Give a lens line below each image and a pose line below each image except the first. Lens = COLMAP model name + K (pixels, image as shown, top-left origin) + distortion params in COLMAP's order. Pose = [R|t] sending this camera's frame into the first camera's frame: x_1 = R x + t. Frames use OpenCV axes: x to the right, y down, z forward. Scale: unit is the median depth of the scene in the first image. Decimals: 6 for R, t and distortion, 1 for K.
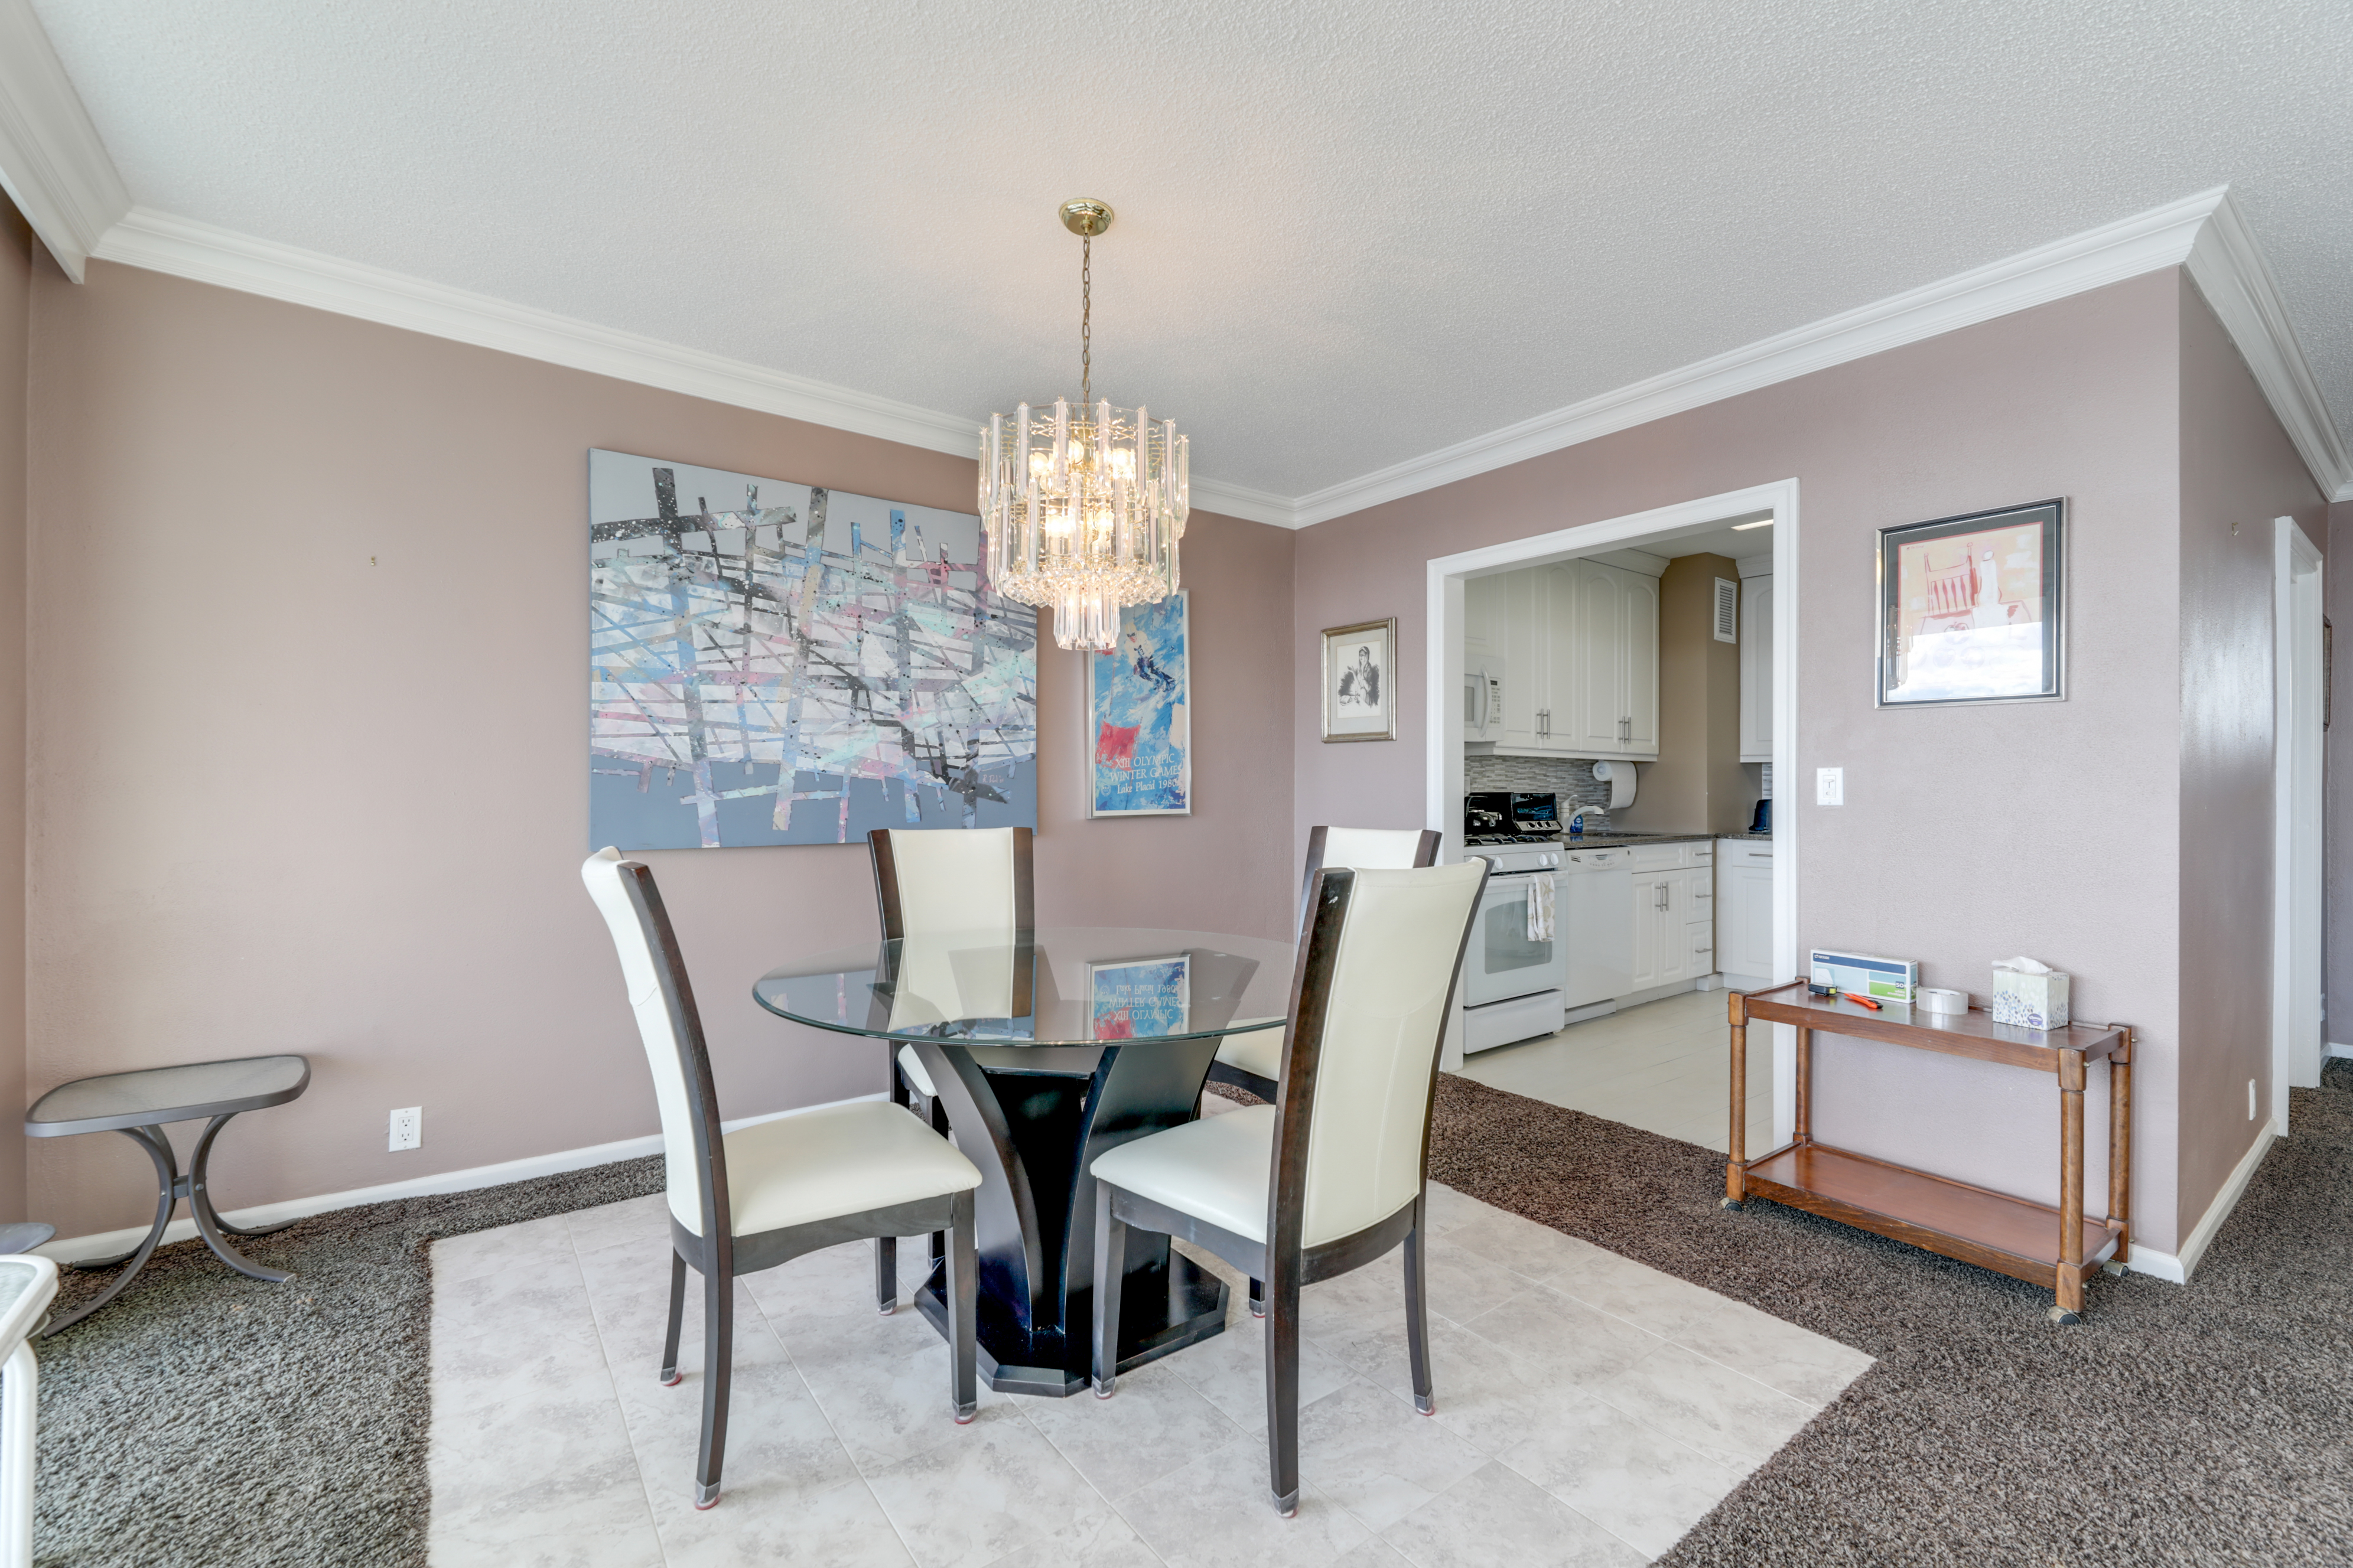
lens RADIAL K [[996.4, 0, 1180.2], [0, 996.4, 780.1], [0, 0, 1]] dist [-0.000168, -0.003398]
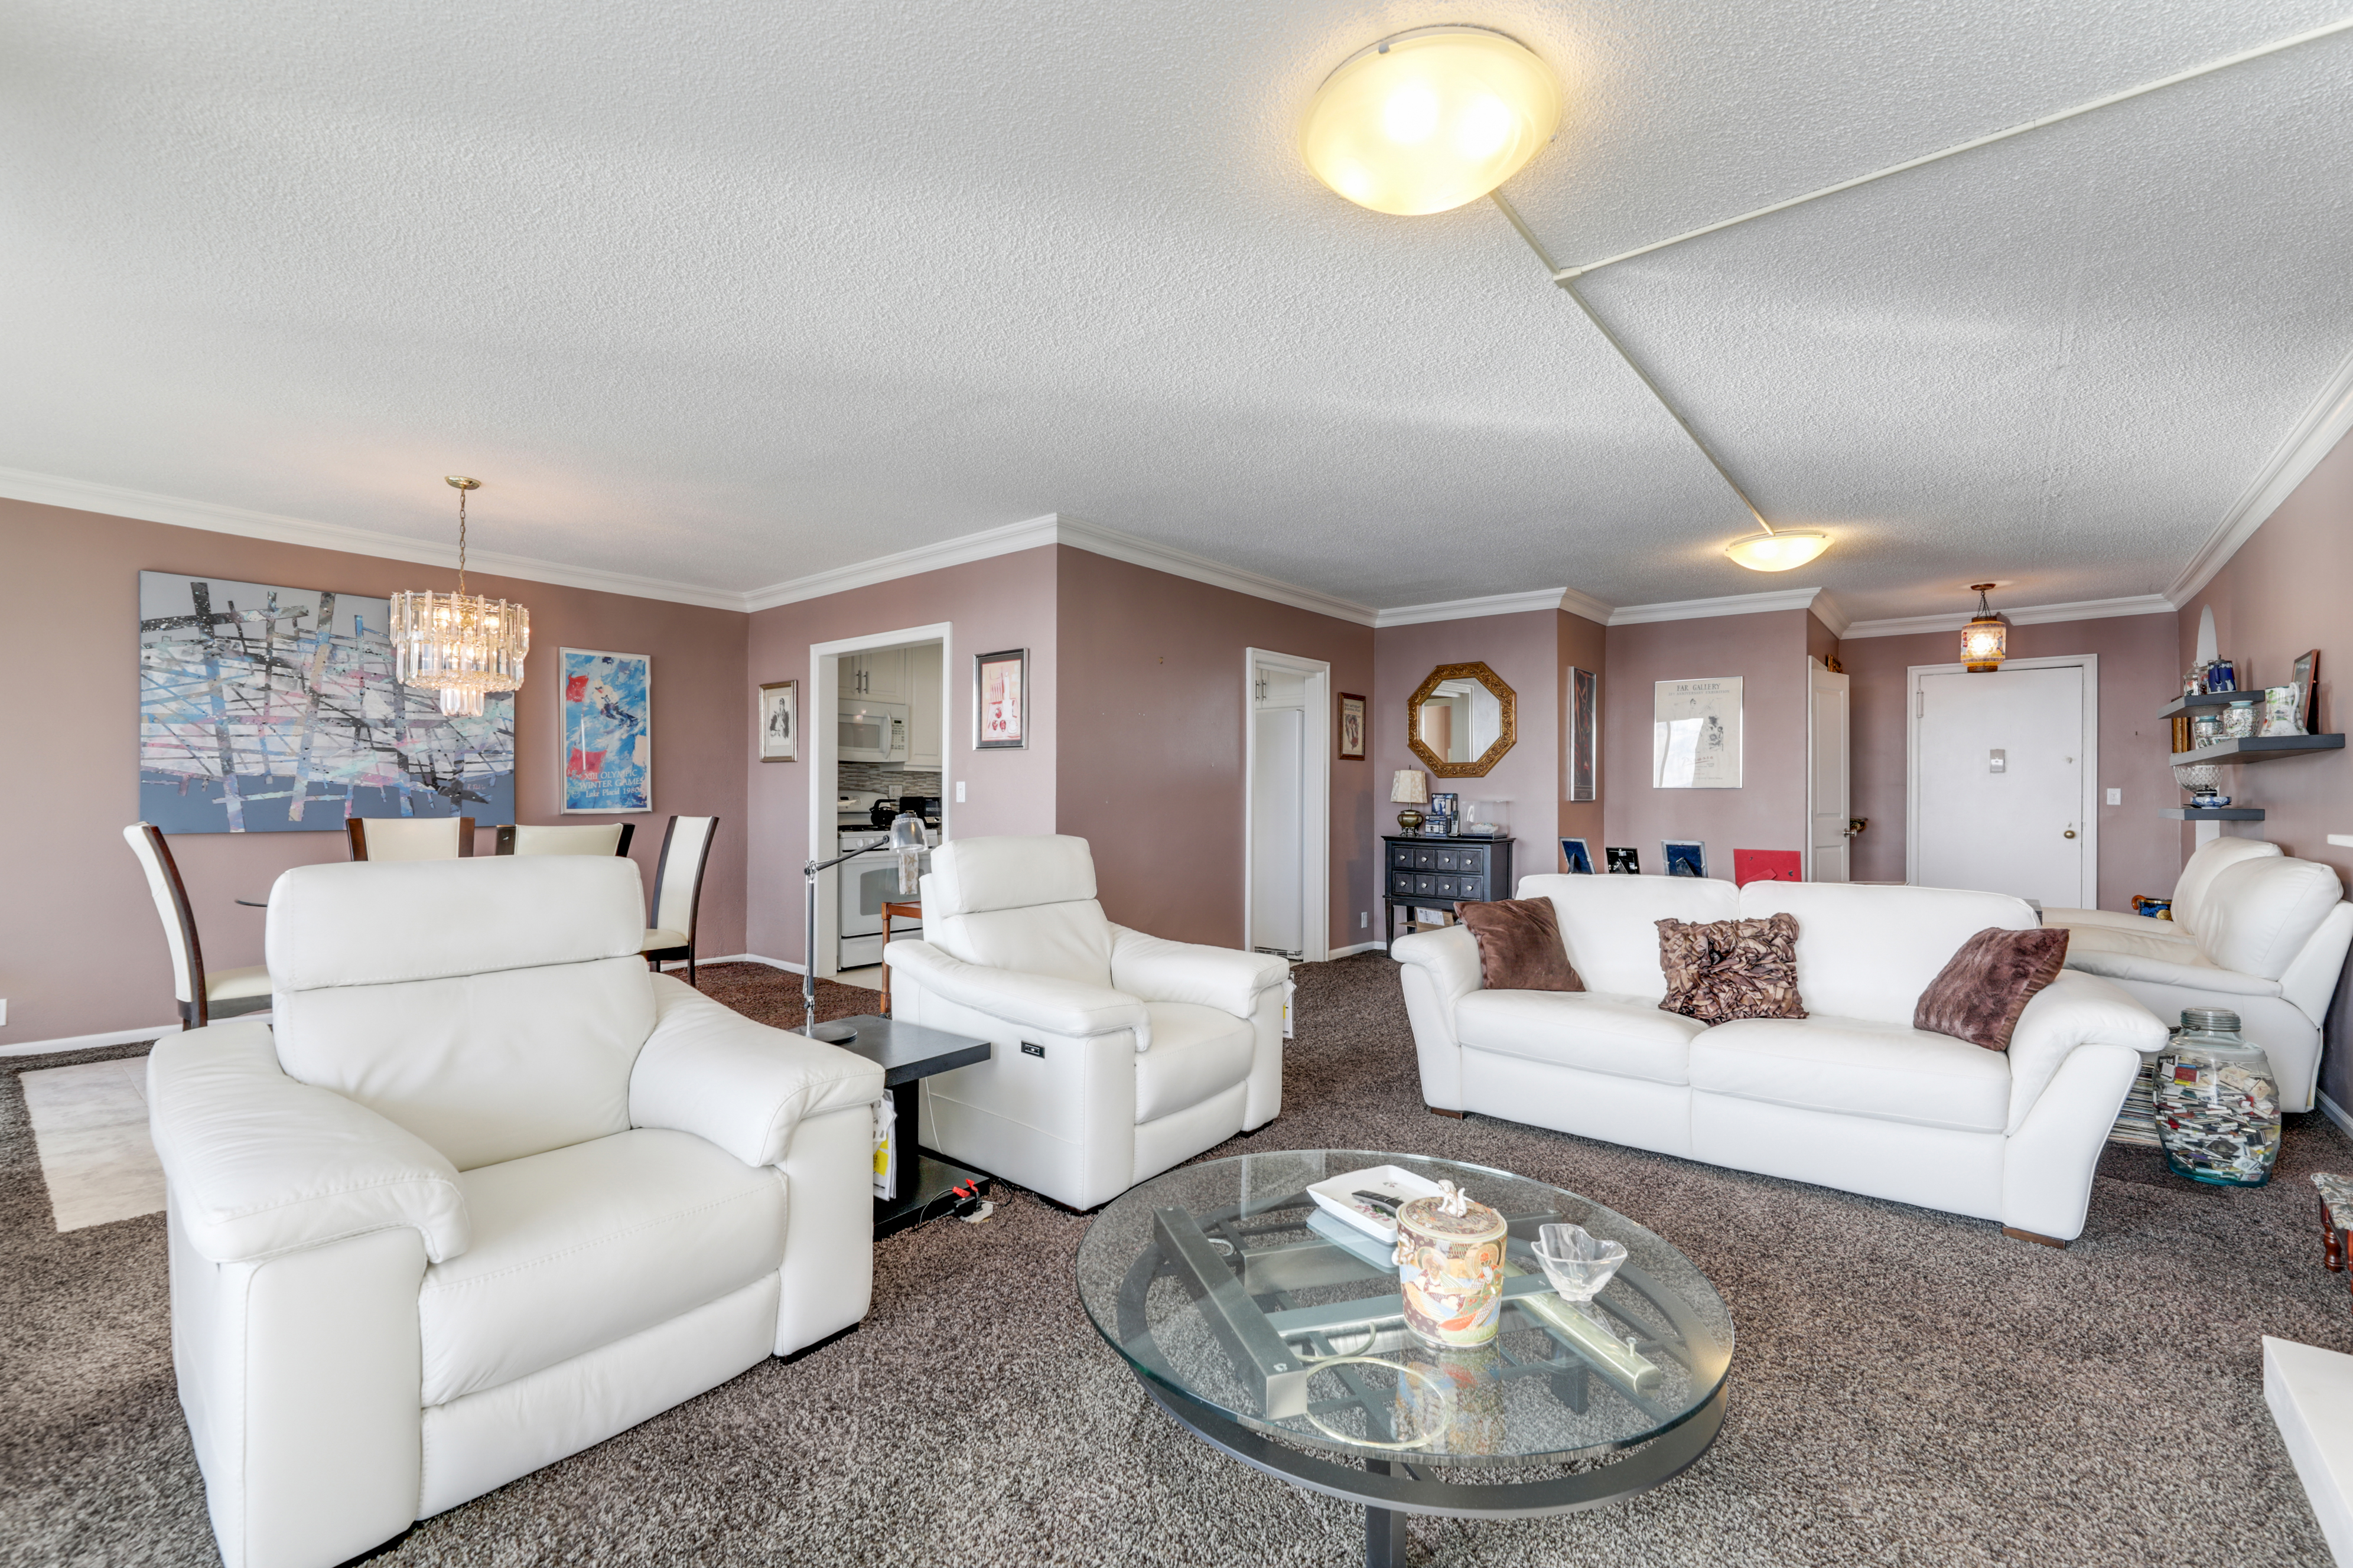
lens RADIAL K [[996.4, 0, 1177.9], [0, 996.4, 787.7], [0, 0, 1]] dist [-0.000168, -0.003398]
pose [[0.968670, 0.001160, 0.248348, 0.488848], [-0.001231, 0.999999, 0.000129, -0.001584], [-0.248347, -0.000430, 0.968671, -0.743008]]
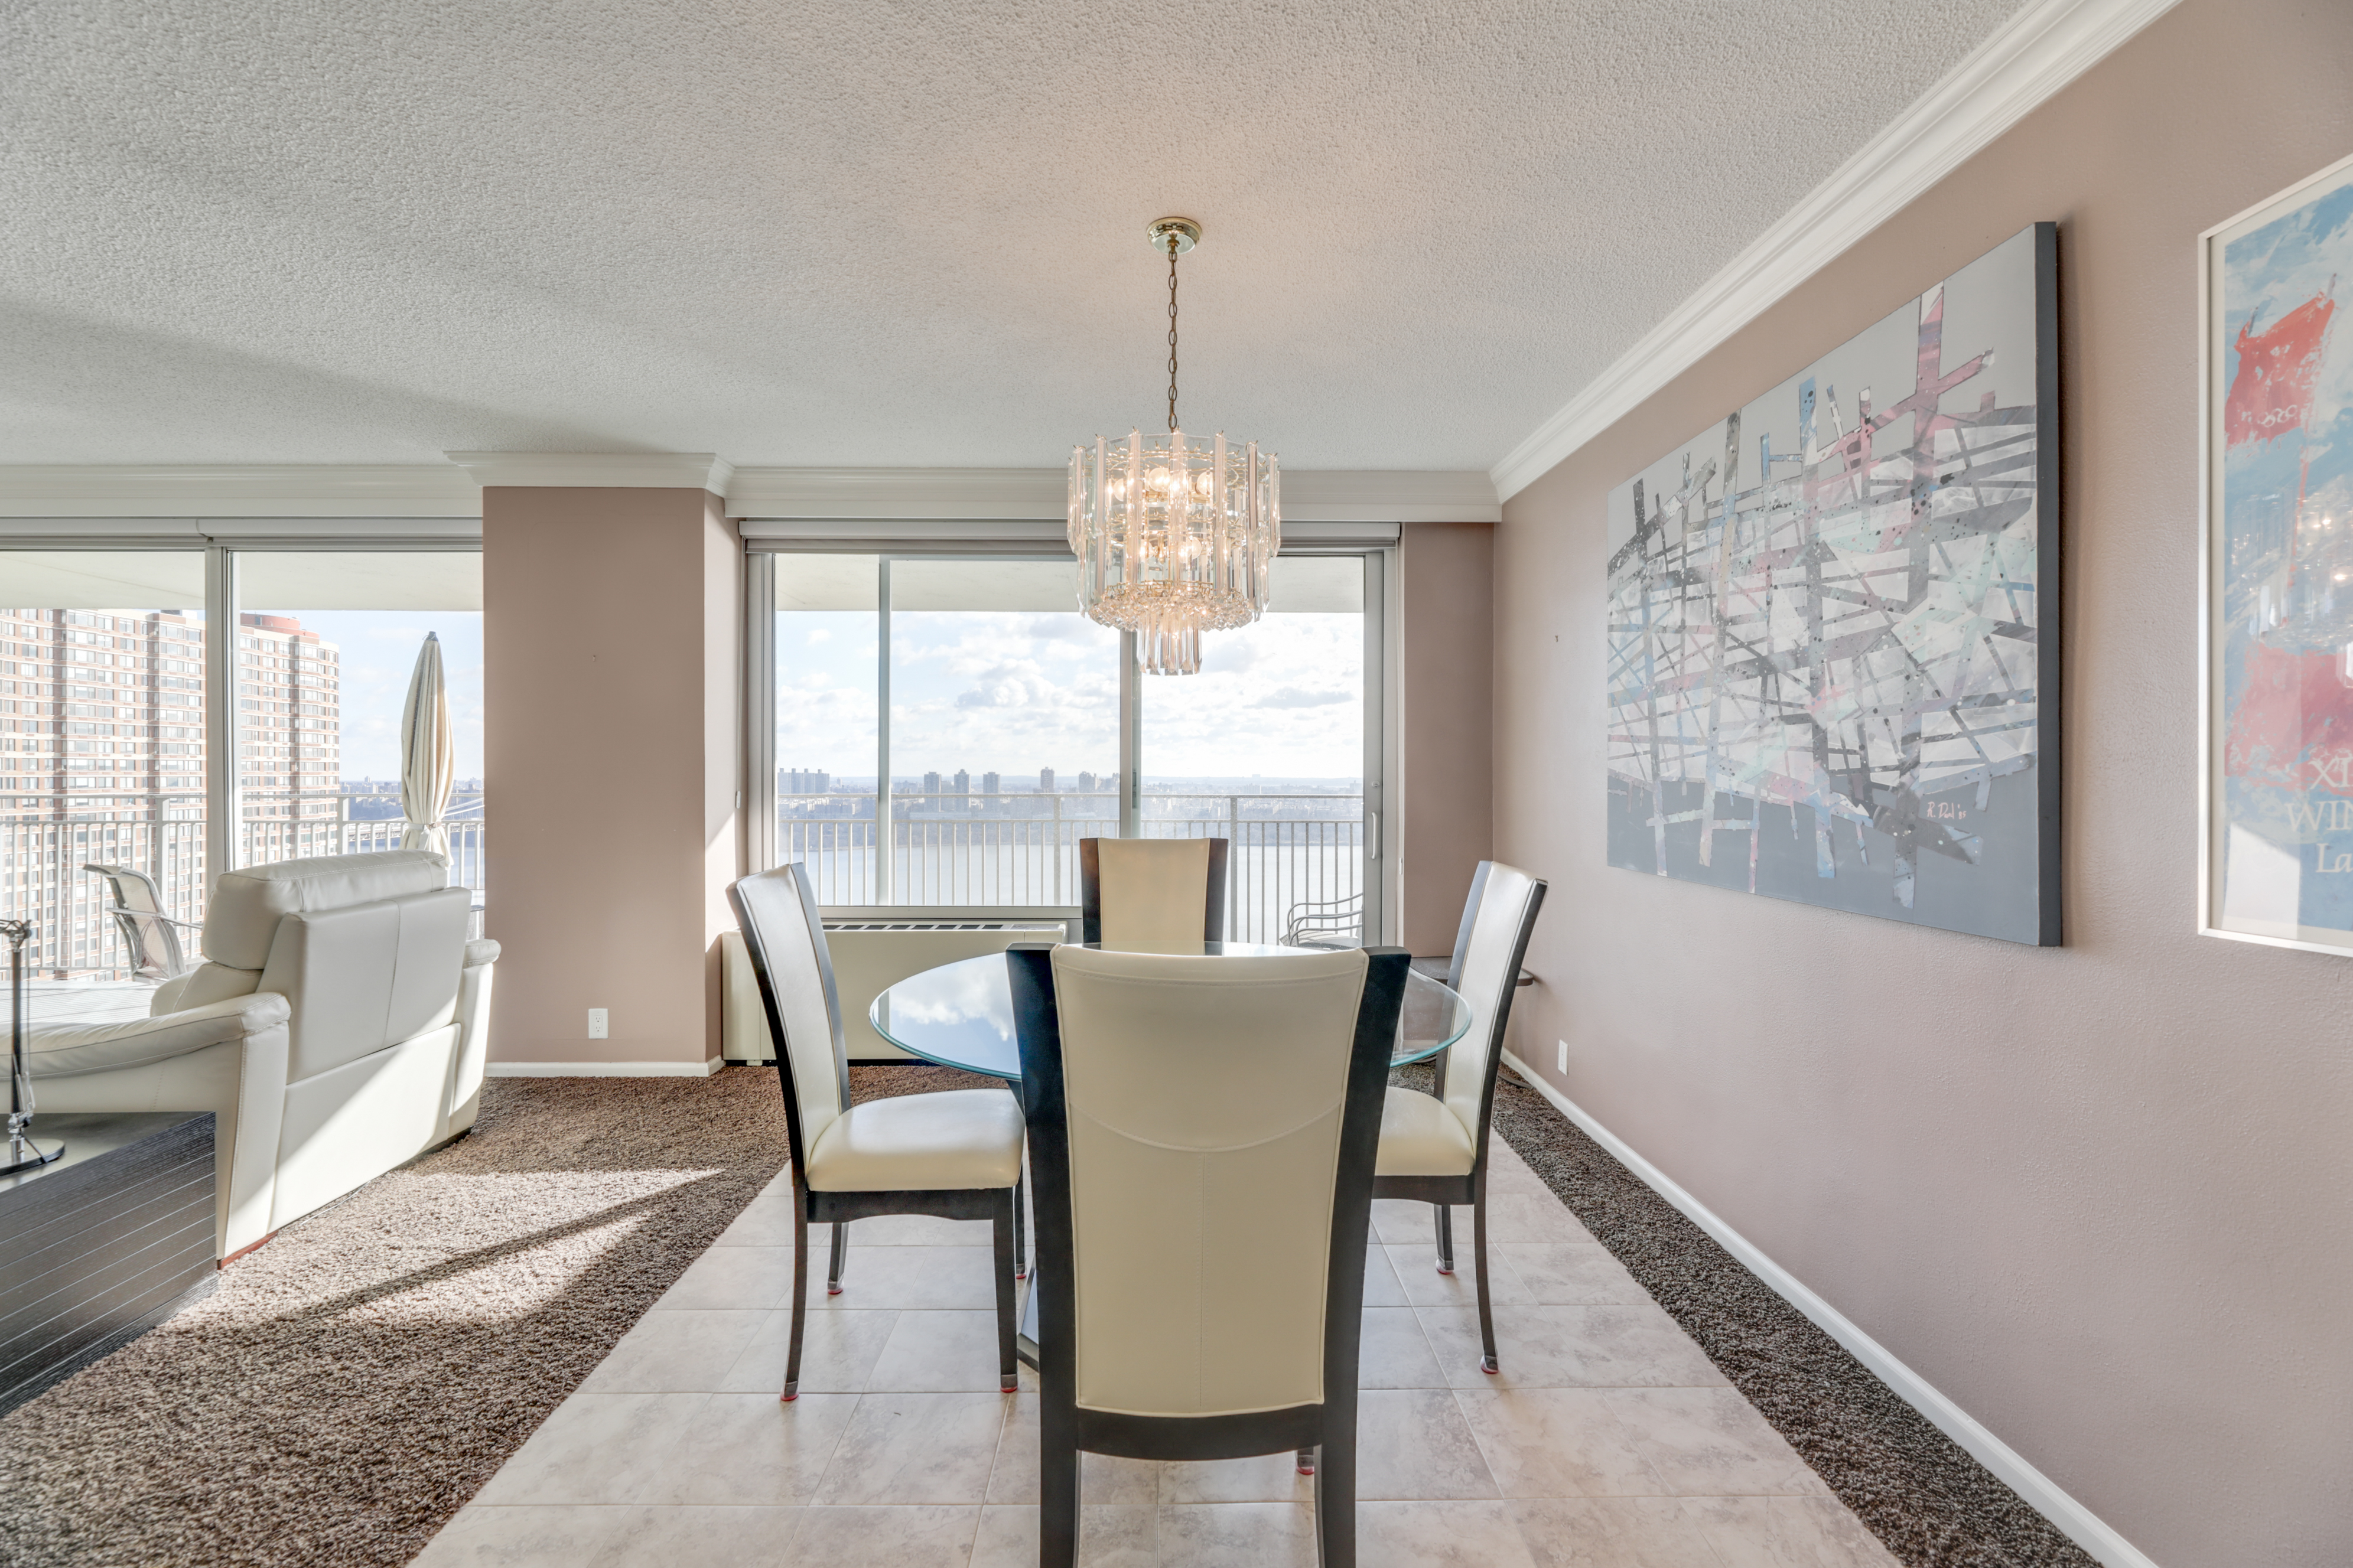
lens RADIAL K [[949.1, 0, 1174.7], [0, 949.1, 777.2], [0, 0, 1]] dist [0.002440, -0.003224]
pose [[-0.594047, -0.000529, -0.804430, 0.444673], [0.002477, 0.999994, -0.002487, -0.018901], [0.804426, -0.003470, -0.594042, 1.048553]]
